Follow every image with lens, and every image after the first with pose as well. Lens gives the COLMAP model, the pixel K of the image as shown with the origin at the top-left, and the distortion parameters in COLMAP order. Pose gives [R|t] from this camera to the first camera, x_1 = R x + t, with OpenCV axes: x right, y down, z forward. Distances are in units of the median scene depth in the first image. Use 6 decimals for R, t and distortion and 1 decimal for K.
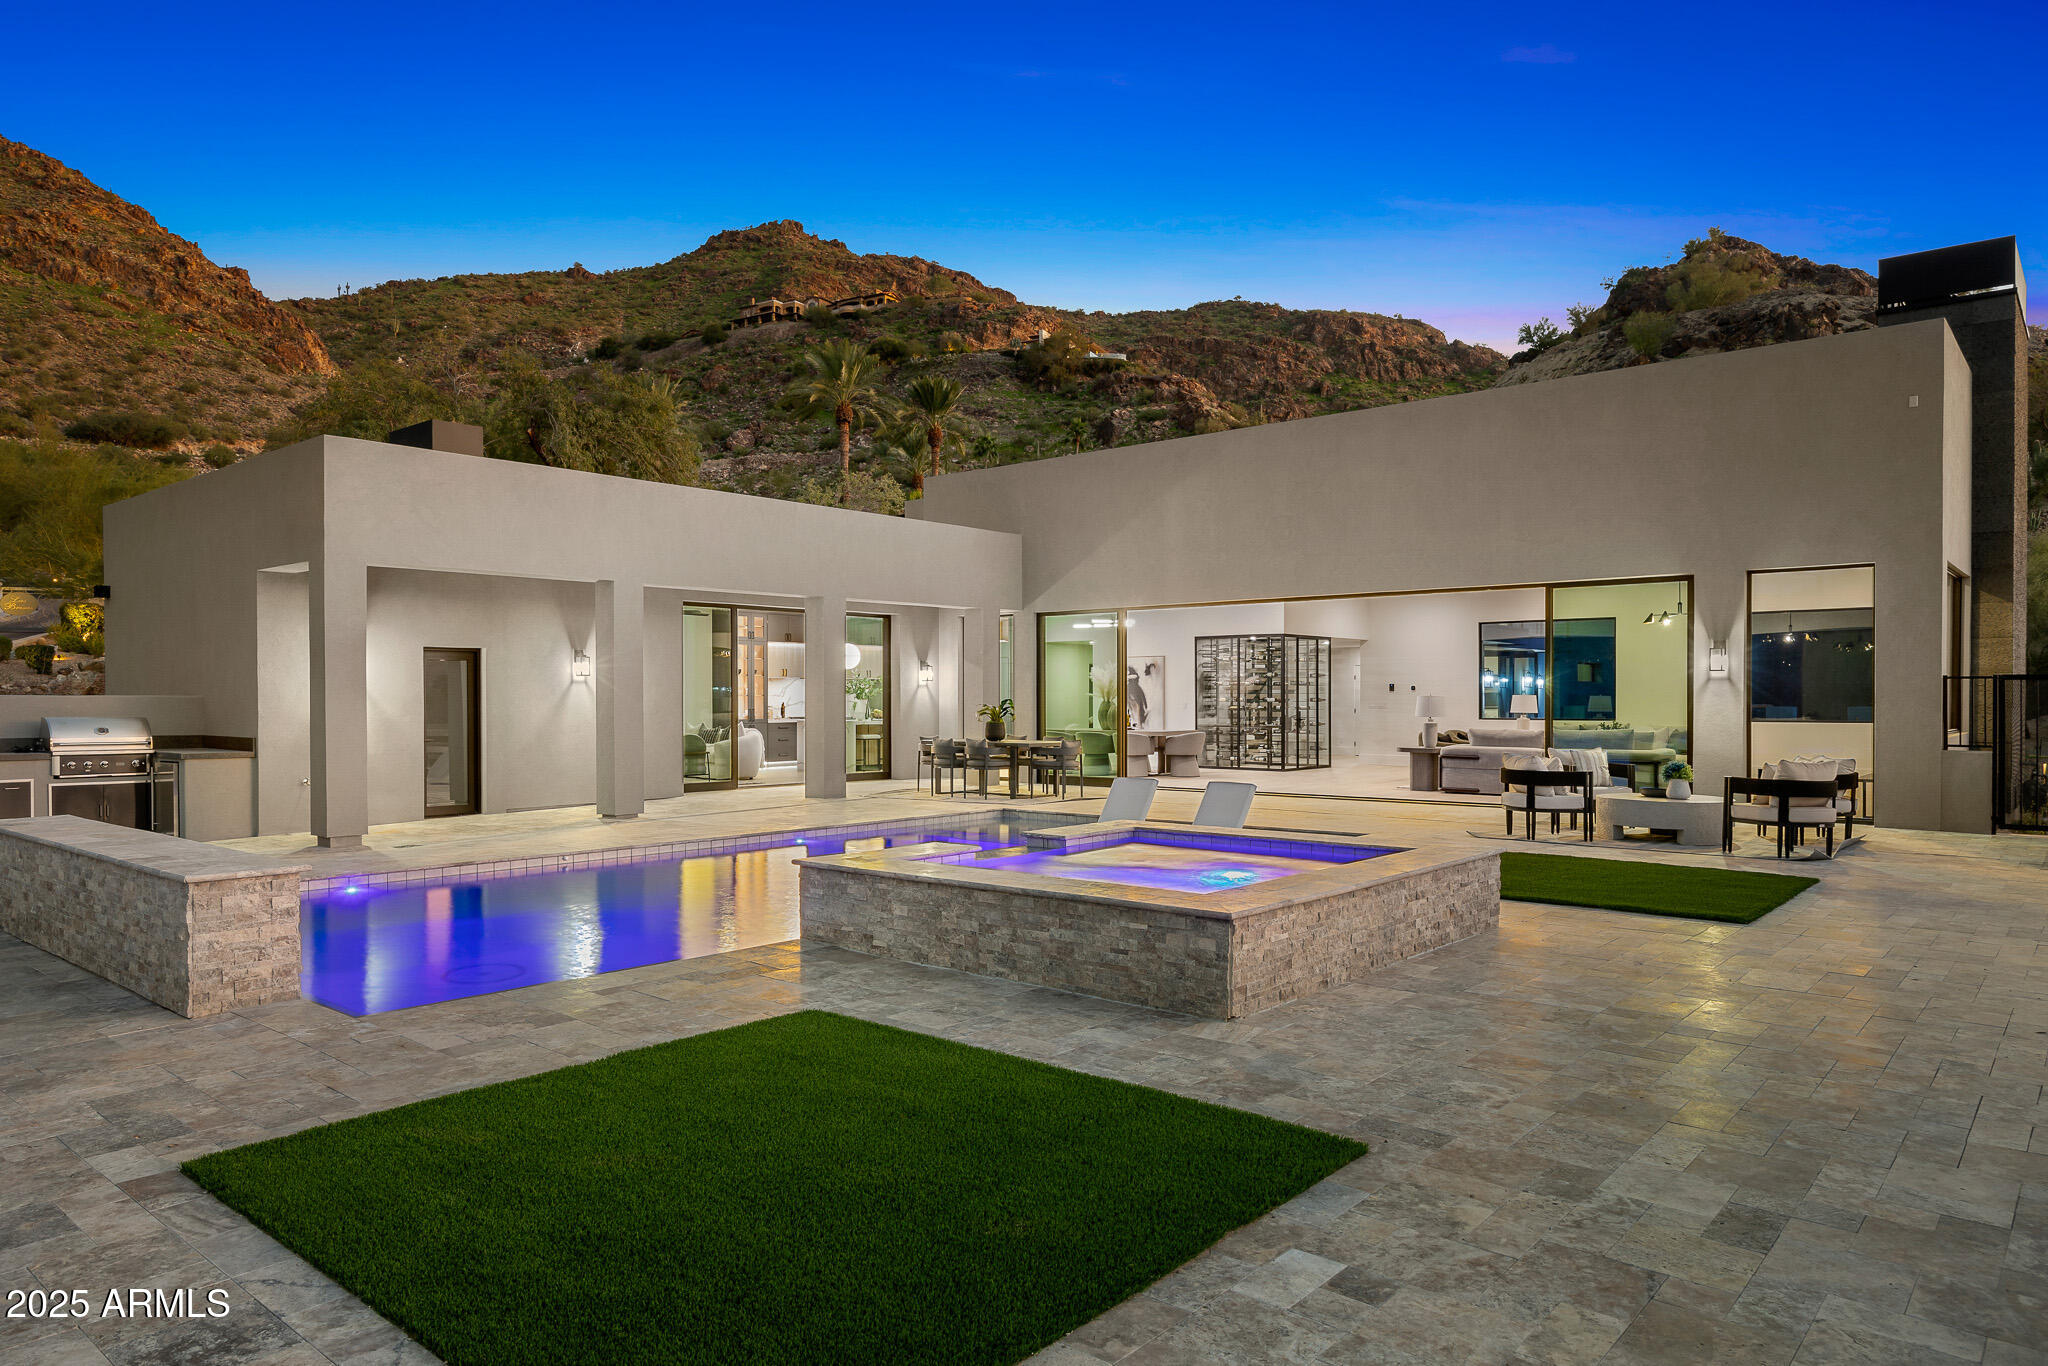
lens RADIAL K [[1292.6, 0, 1024.6], [0, 1292.6, 692.6], [0, 0, 1]] dist [-0.002363, -0.000128]
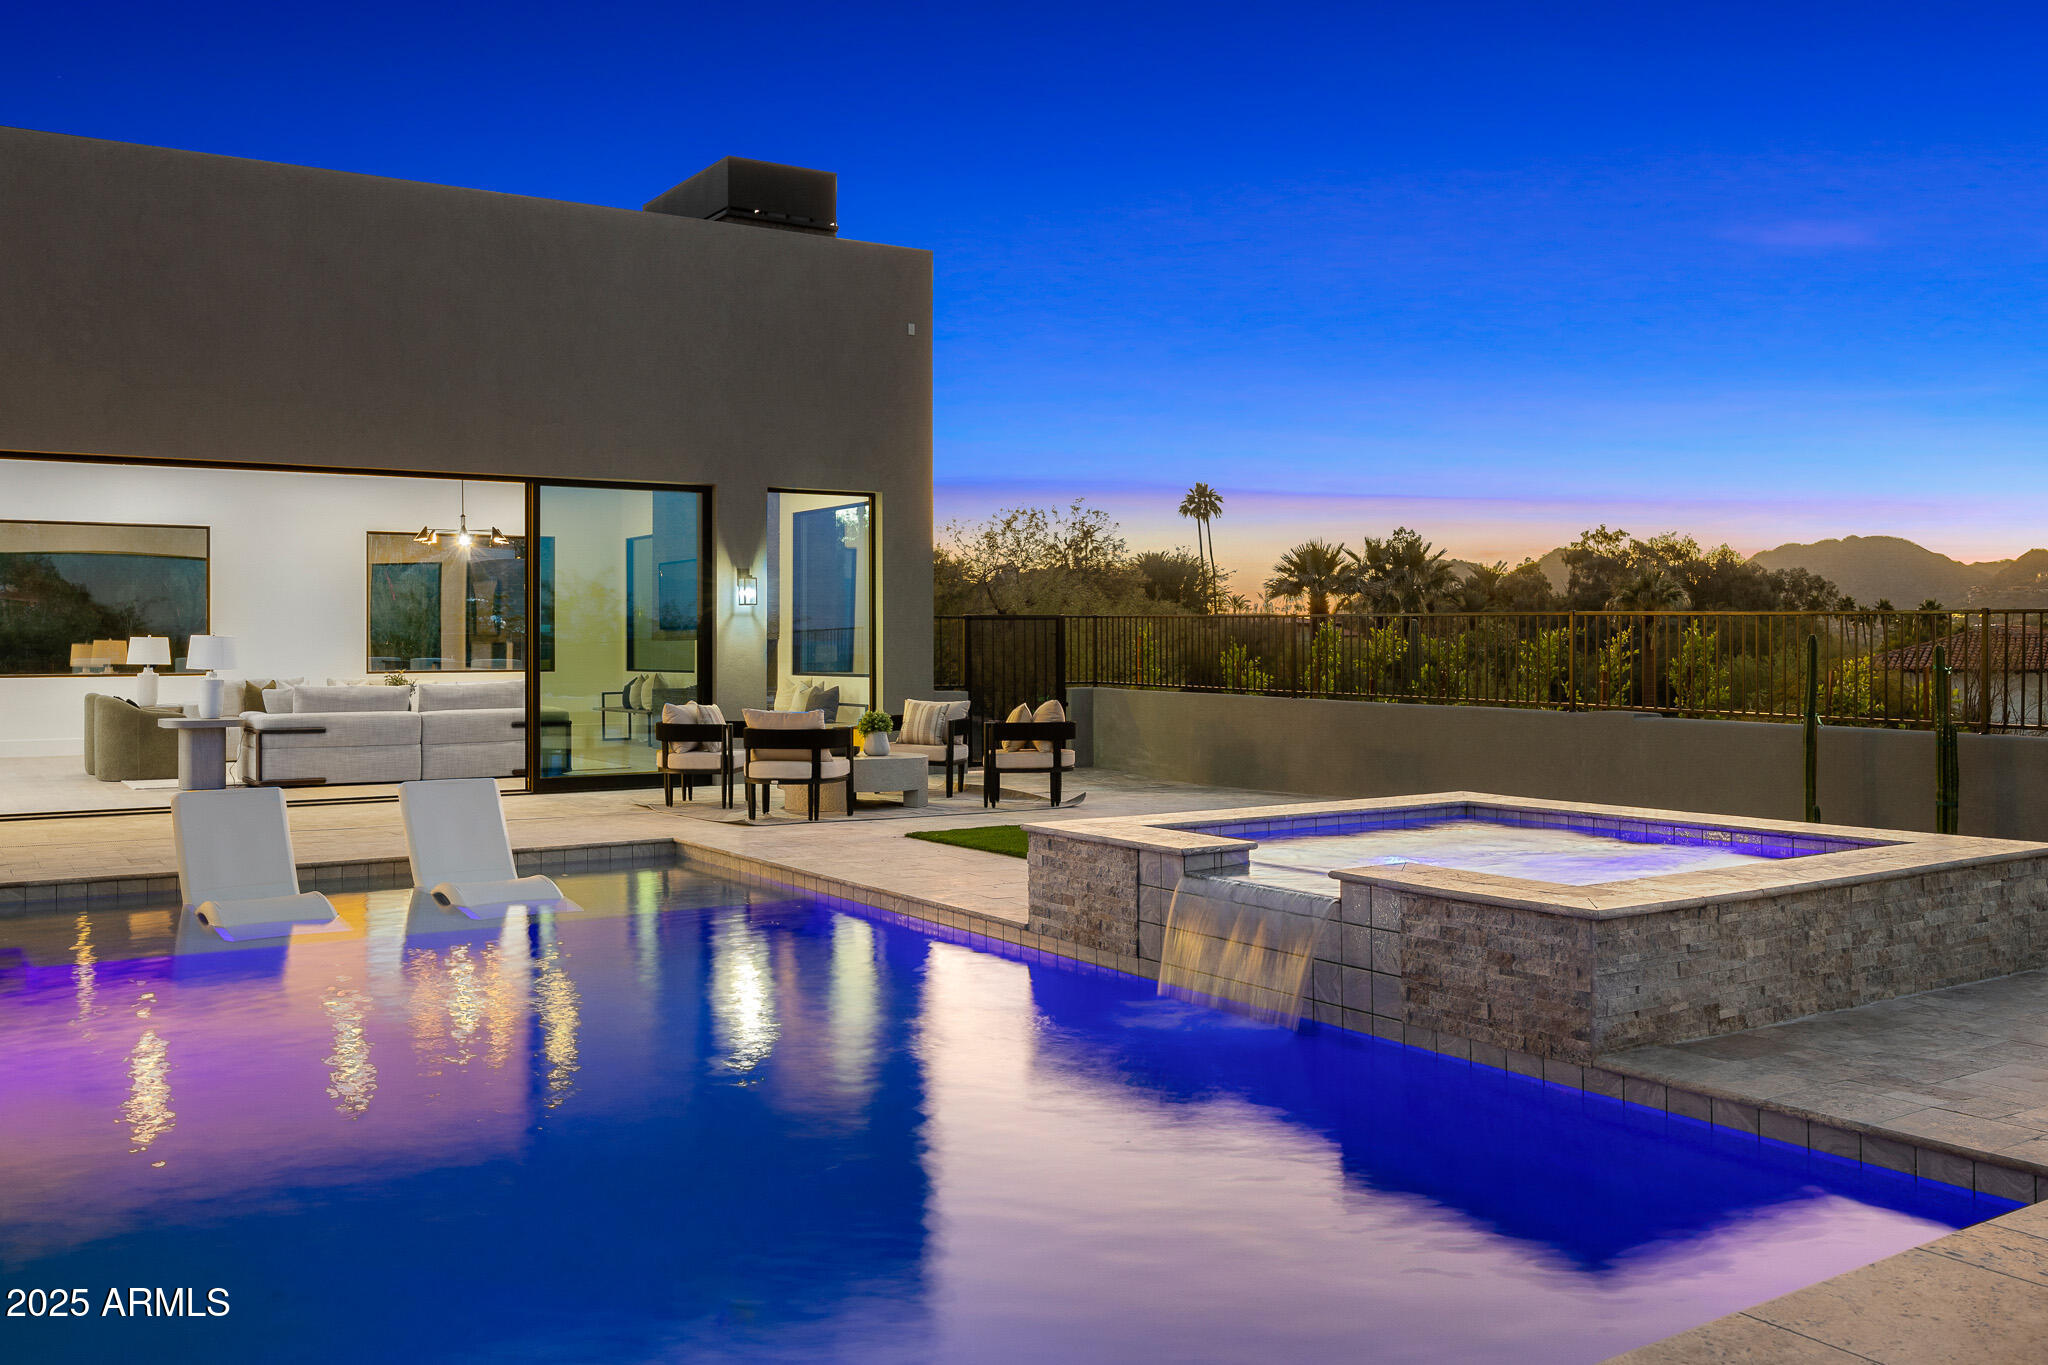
lens RADIAL K [[1680.2, 0, 1022.9], [0, 1680.2, 675.5], [0, 0, 1]] dist [-0.012227, -0.003242]
pose [[0.290539, -0.017204, 0.956708, -1.006833], [0.001499, 0.999845, 0.017525, 0.022945], [-0.956862, -0.003657, 0.290520, 1.146657]]
